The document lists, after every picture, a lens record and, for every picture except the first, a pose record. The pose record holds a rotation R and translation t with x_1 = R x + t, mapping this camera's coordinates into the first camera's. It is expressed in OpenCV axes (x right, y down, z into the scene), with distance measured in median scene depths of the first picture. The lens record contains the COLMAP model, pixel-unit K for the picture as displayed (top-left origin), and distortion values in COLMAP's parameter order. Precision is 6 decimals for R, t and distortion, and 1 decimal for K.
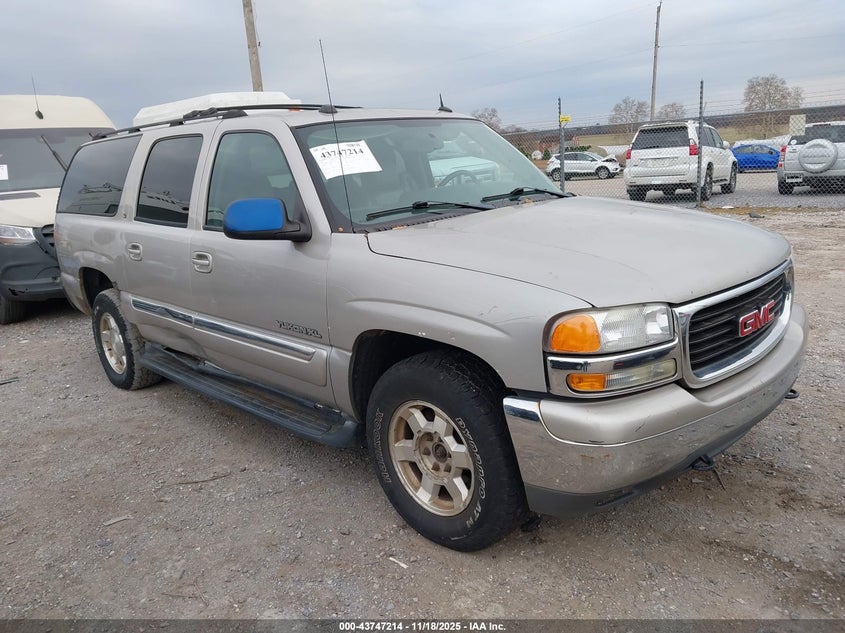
lens RADIAL K [[748.7, 0, 422.5], [0, 748.7, 316.5], [0, 0, 1]] dist [-0.000298, 0.001492]
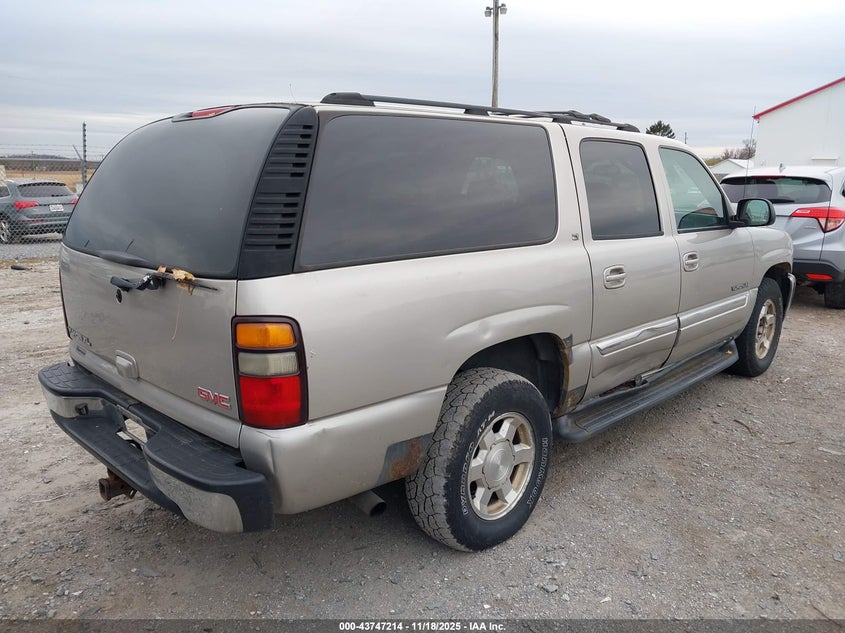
lens RADIAL K [[748.7, 0, 422.5], [0, 748.7, 316.5], [0, 0, 1]] dist [-0.000298, 0.001492]
pose [[-0.114340, -0.123263, 0.985765, -1.159110], [0.229676, 0.962110, 0.146946, -0.213657], [-0.966527, 0.243208, -0.081698, 1.291631]]
